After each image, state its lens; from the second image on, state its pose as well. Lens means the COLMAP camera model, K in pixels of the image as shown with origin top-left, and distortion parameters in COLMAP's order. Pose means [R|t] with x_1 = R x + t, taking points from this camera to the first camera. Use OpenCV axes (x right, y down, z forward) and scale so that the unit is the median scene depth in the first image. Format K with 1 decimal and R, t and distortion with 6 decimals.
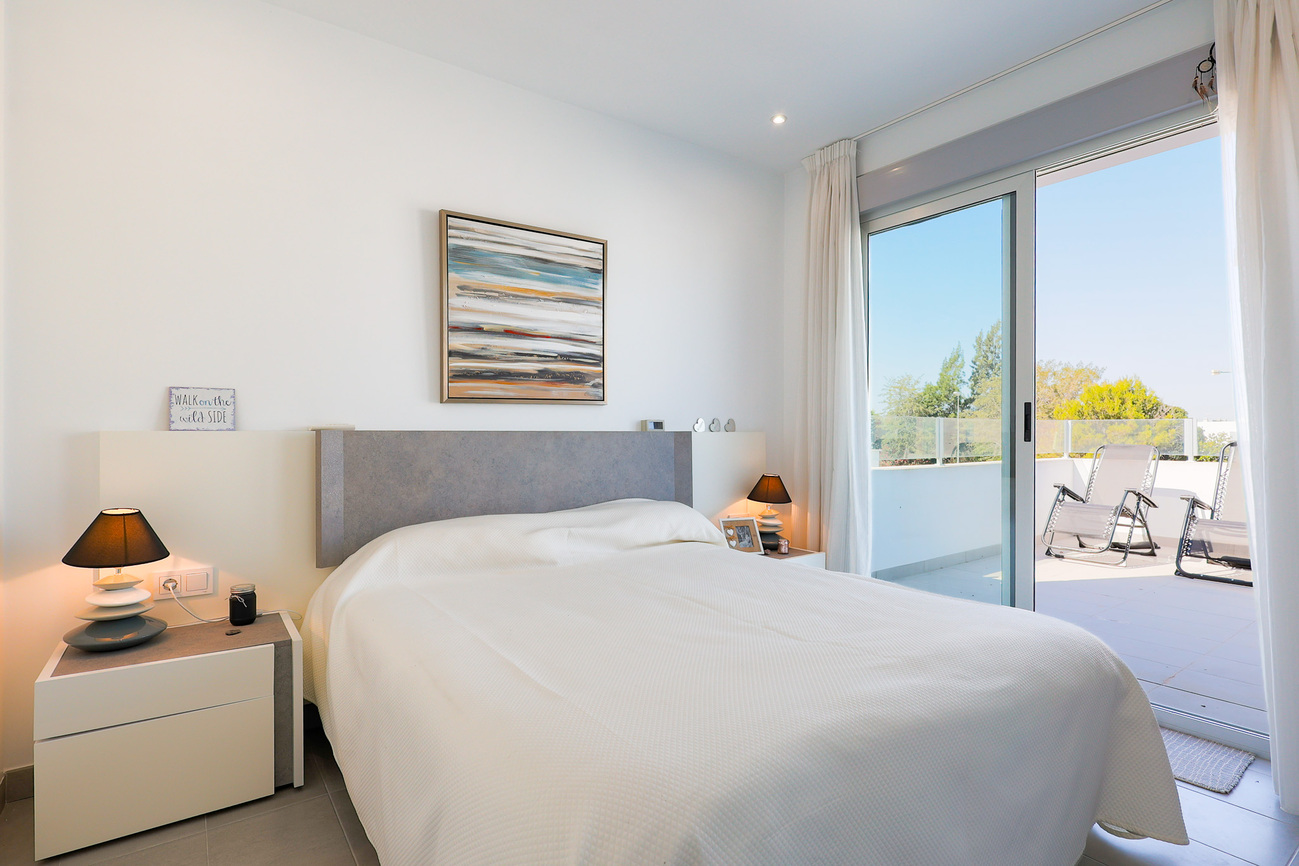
lens RADIAL K [[650.8, 0, 669.9], [0, 650.8, 437.4], [0, 0, 1]] dist [0.009055, -0.002666]
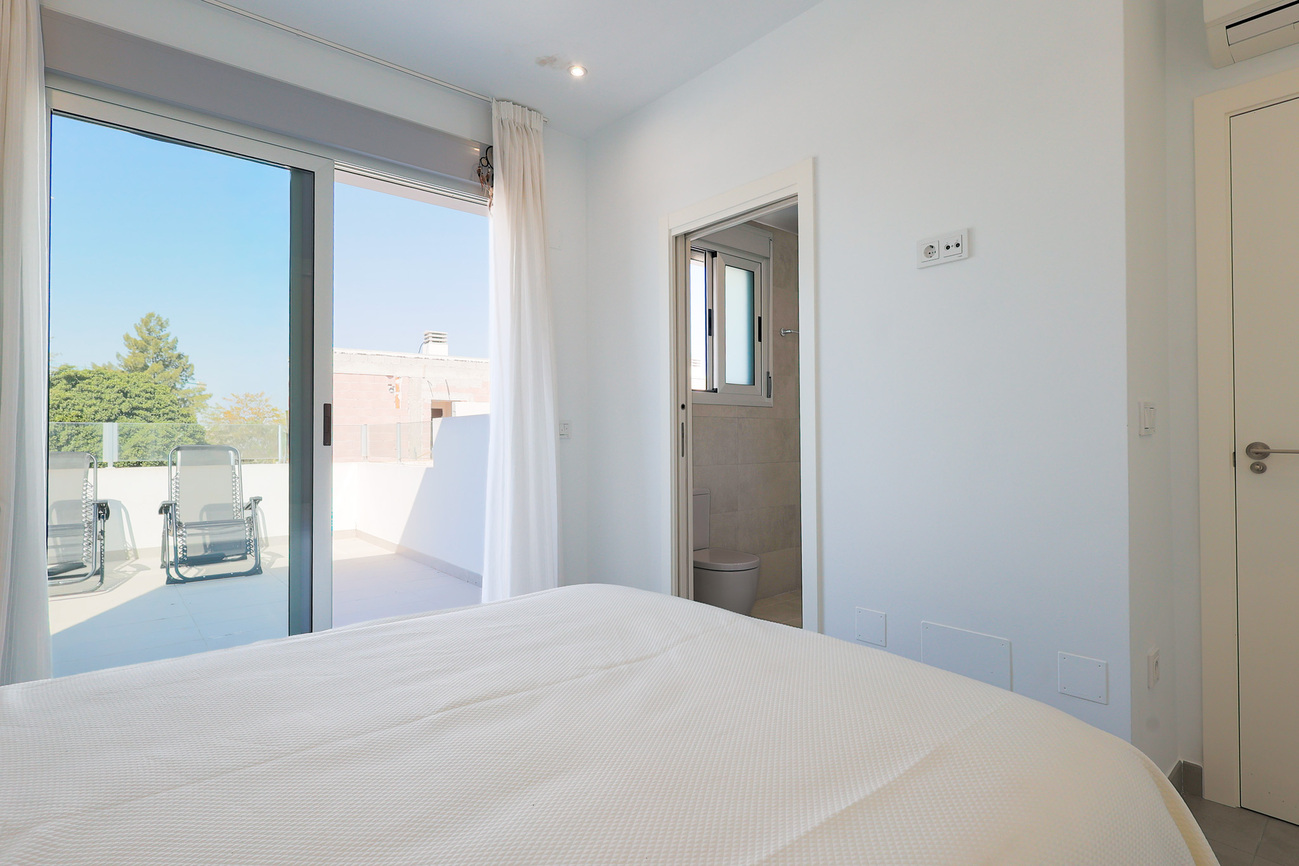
lens RADIAL K [[650.8, 0, 656.0], [0, 650.8, 420.5], [0, 0, 1]] dist [0.009055, -0.002666]
pose [[-0.060350, 0.024069, 0.997887, -0.190883], [0.011297, 0.999662, -0.023429, -0.000721], [-0.998113, 0.009859, -0.060602, 0.272143]]
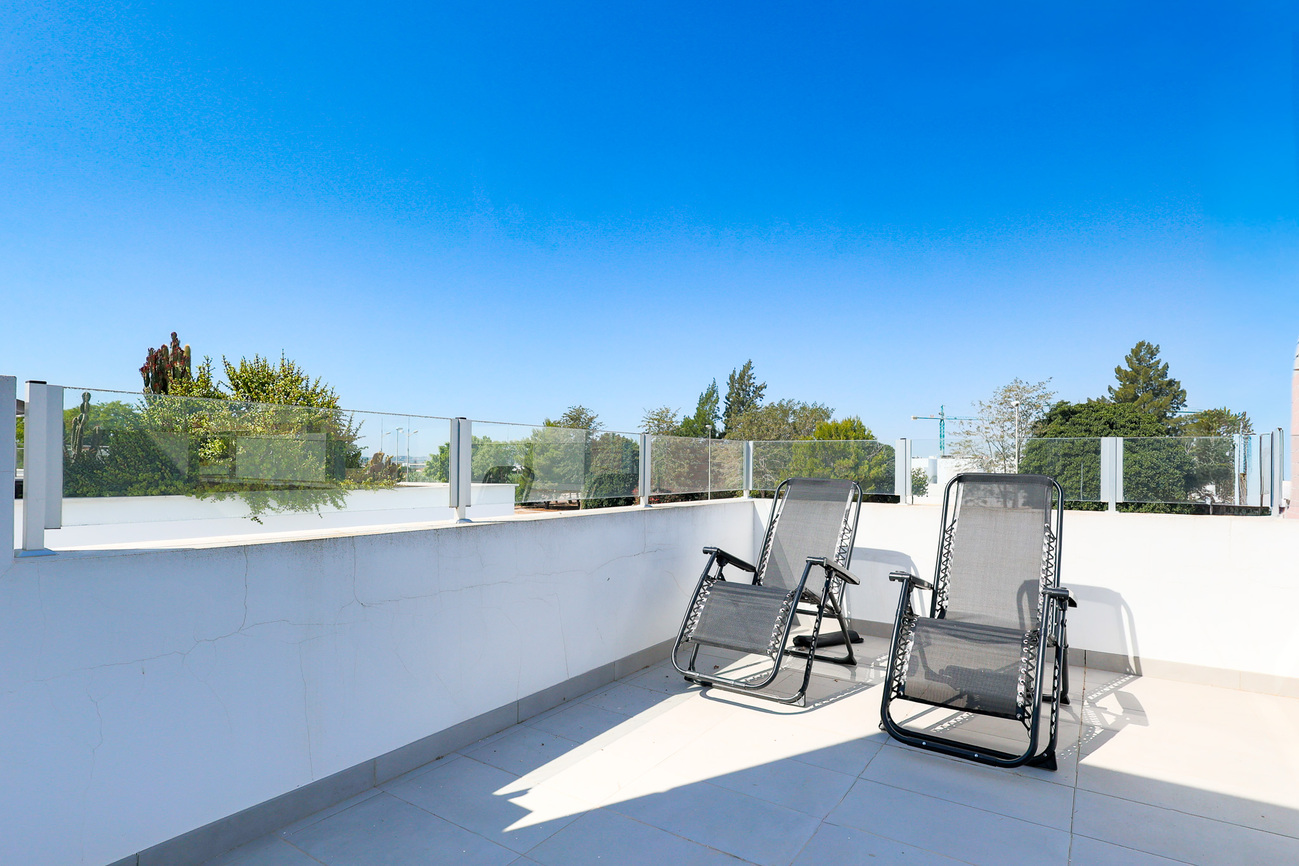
lens RADIAL K [[650.8, 0, 669.0], [0, 650.8, 472.1], [0, 0, 1]] dist [0.009055, -0.002666]
pose [[0.943751, 0.005752, 0.330608, 0.356565], [-0.007363, 0.999966, 0.003622, 0.003875], [-0.330576, -0.005853, 0.943761, 0.457656]]
